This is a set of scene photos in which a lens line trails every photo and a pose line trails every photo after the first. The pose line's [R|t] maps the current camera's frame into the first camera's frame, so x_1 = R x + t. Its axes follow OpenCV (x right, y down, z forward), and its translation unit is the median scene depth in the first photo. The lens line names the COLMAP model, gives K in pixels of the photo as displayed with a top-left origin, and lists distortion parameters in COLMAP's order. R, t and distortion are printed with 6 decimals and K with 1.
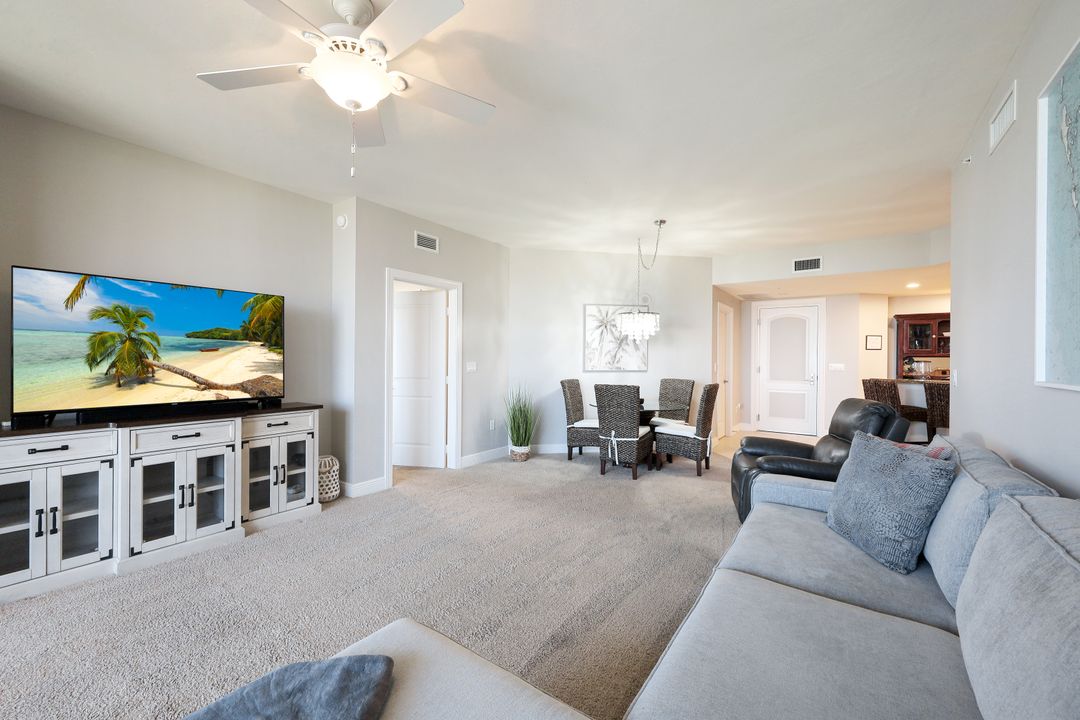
lens RADIAL K [[441.7, 0, 540.0], [0, 441.7, 360.0], [0, 0, 1]] dist [0.000314, 0.000054]
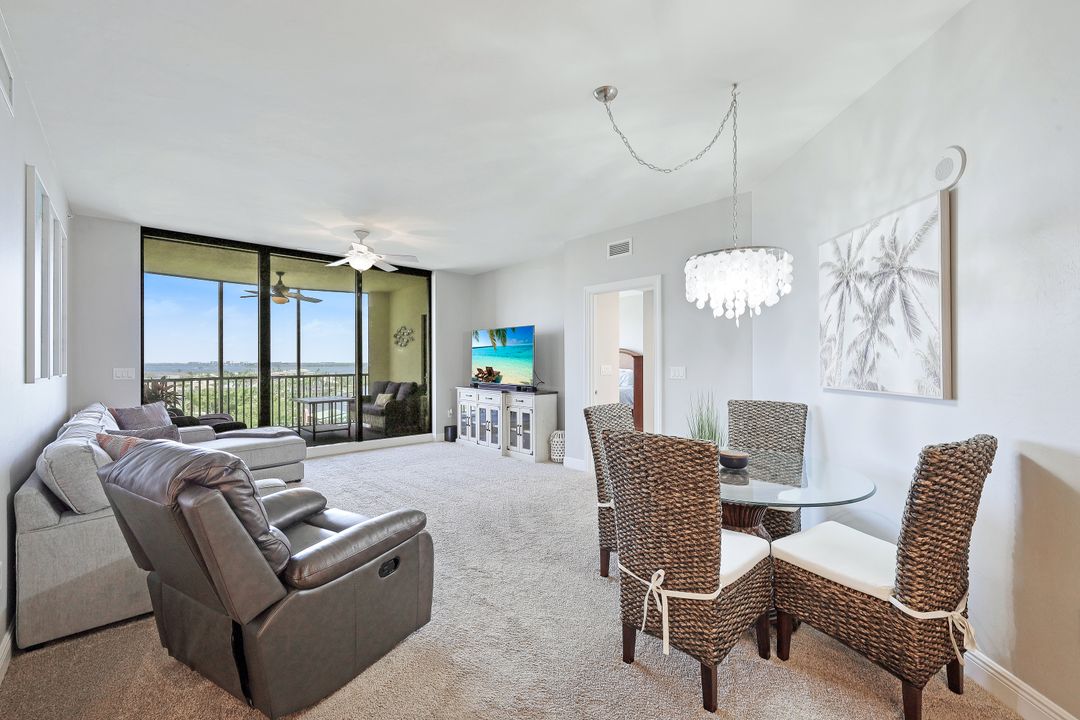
lens RADIAL K [[445.4, 0, 540.0], [0, 445.4, 360.0], [0, 0, 1]] dist [-0.000295, -0.000230]
pose [[-0.209770, -0.009054, -0.977709, 0.649430], [-0.002771, 0.999959, -0.008665, 0.000190], [0.977747, 0.000891, -0.209786, 0.853612]]
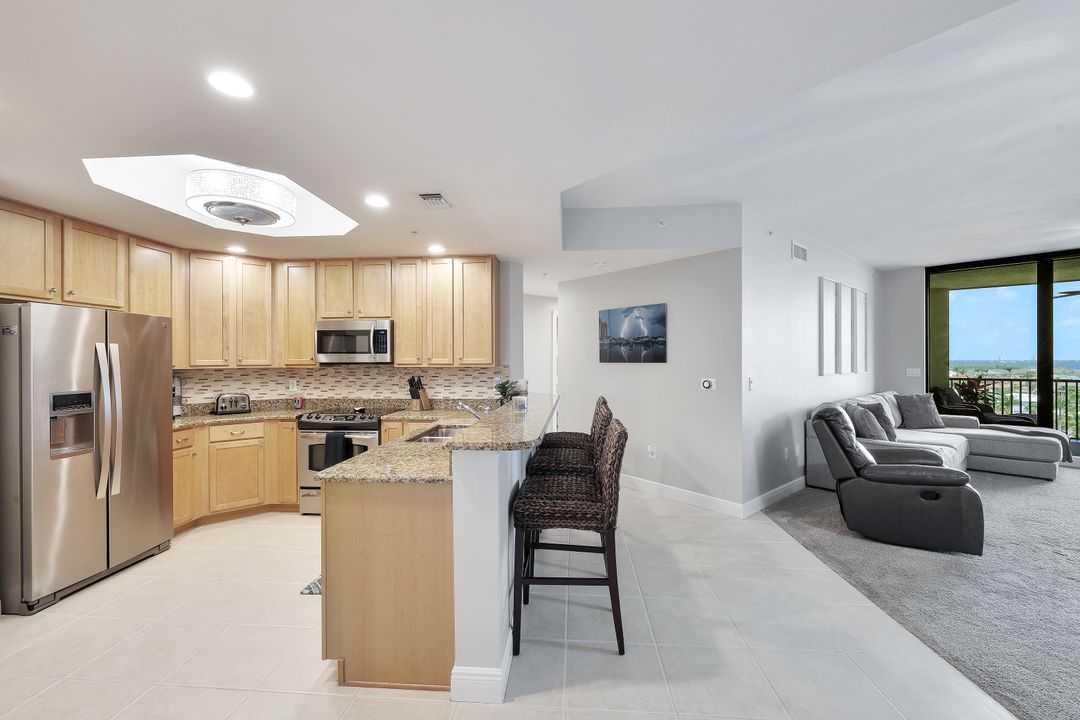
lens RADIAL K [[451.8, 0, 537.5], [0, 451.8, 358.6], [0, 0, 1]] dist [0.001013, 0.000077]
pose [[-0.969149, -0.007728, 0.246356, 0.687943], [-0.005838, 0.999948, 0.008402, -0.024040], [-0.246408, 0.006704, -0.969143, 1.424160]]
